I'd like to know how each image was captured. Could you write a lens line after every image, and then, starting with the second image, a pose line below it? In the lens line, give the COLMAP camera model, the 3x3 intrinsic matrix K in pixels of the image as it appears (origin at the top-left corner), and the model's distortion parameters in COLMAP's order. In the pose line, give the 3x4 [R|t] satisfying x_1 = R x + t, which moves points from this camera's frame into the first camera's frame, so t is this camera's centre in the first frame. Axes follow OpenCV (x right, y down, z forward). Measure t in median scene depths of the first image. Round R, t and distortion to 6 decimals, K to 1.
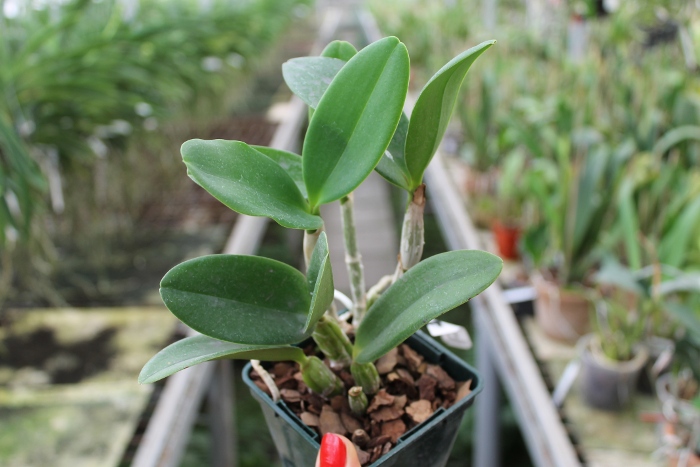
lens RADIAL K [[816.5, 0, 350.0], [0, 816.5, 233.5], [0, 0, 1]] dist [-0.070091, 0.002746]
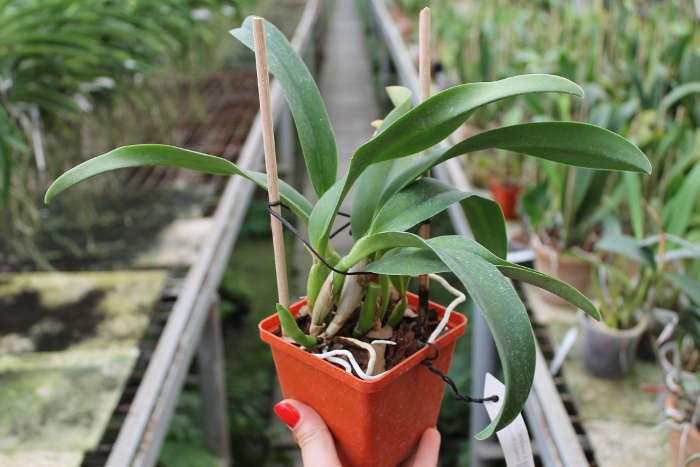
lens RADIAL K [[825.4, 0, 350.0], [0, 825.4, 233.5], [0, 0, 1]] dist [-0.063207, 0.024296]
pose [[0.999993, -0.001441, 0.003344, 0.004846], [0.001247, 0.998357, 0.057289, -0.008838], [-0.003421, -0.057285, 0.998352, 0.020575]]
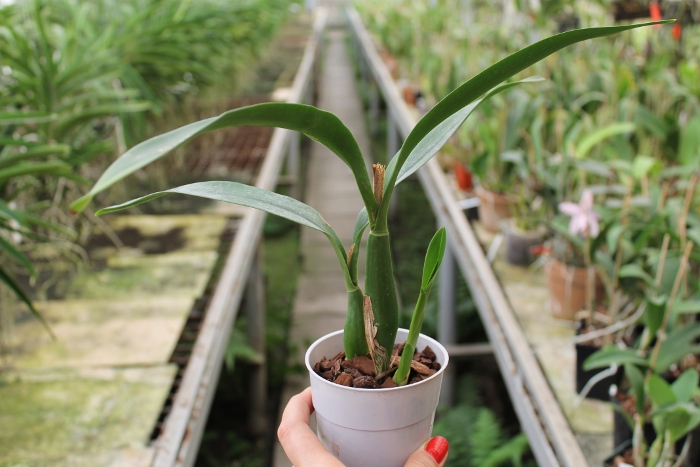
lens RADIAL K [[816.5, 0, 350.0], [0, 816.5, 233.5], [0, 0, 1]] dist [-0.070091, 0.002746]
pose [[0.999764, 0.009527, 0.019537, -0.028441], [-0.009531, 0.999955, 0.000104, 0.131000], [-0.019535, -0.000290, 0.999809, -0.431987]]
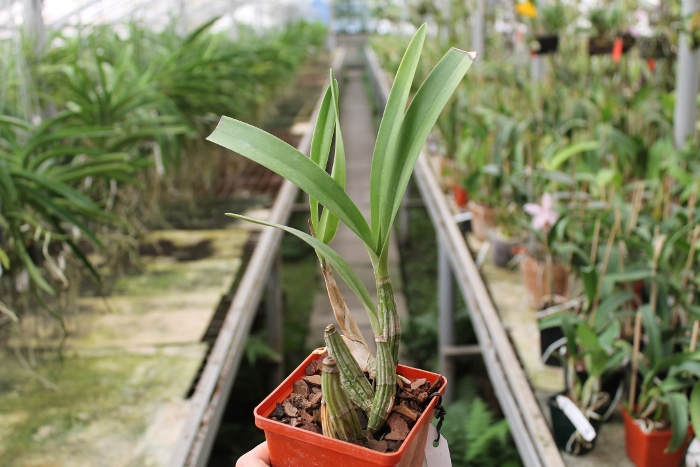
lens RADIAL K [[816.5, 0, 350.0], [0, 816.5, 233.5], [0, 0, 1]] dist [-0.070091, 0.002746]
pose [[0.999961, 0.006028, -0.006393, -0.005934], [-0.006320, 0.998887, -0.046735, 0.186086], [0.006104, 0.046774, 0.998887, -0.620154]]
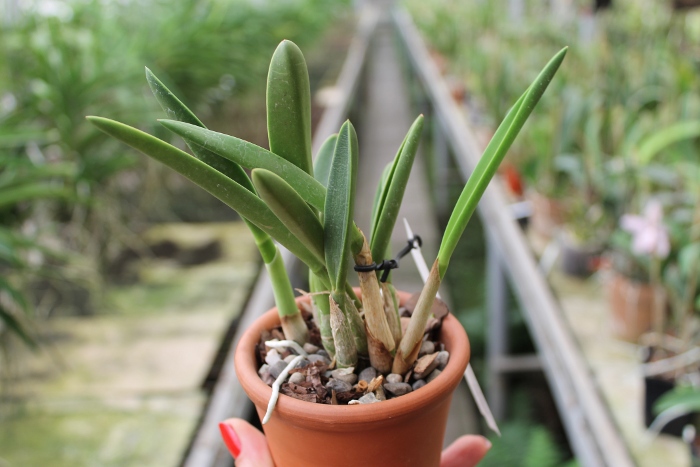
lens RADIAL K [[801.8, 0, 350.0], [0, 801.8, 226.5], [0, 0, 1]] dist [-0.071825, -0.003847]
pose [[0.999005, -0.001486, -0.044573, -0.014583], [0.001355, 0.999995, -0.002974, 0.107091], [0.044577, 0.002911, 0.999002, -0.339616]]
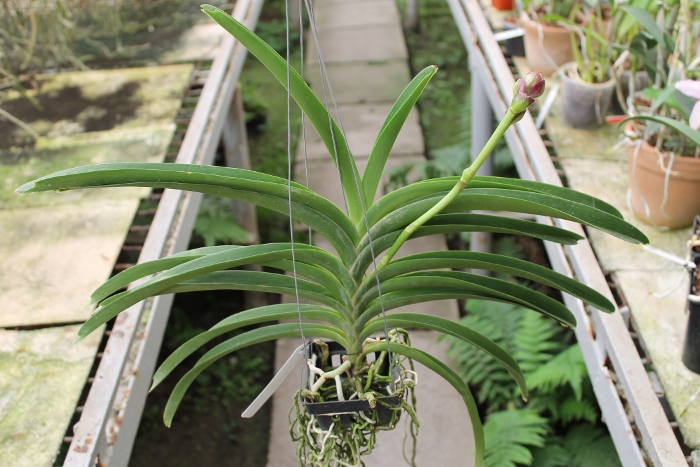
lens RADIAL K [[816.5, 0, 350.0], [0, 816.5, 233.5], [0, 0, 1]] dist [-0.070091, 0.002746]
pose [[0.999276, -0.035371, -0.014024, 0.003816], [0.037760, 0.967239, 0.251045, 0.052868], [0.004685, -0.251393, 0.967874, -0.102349]]
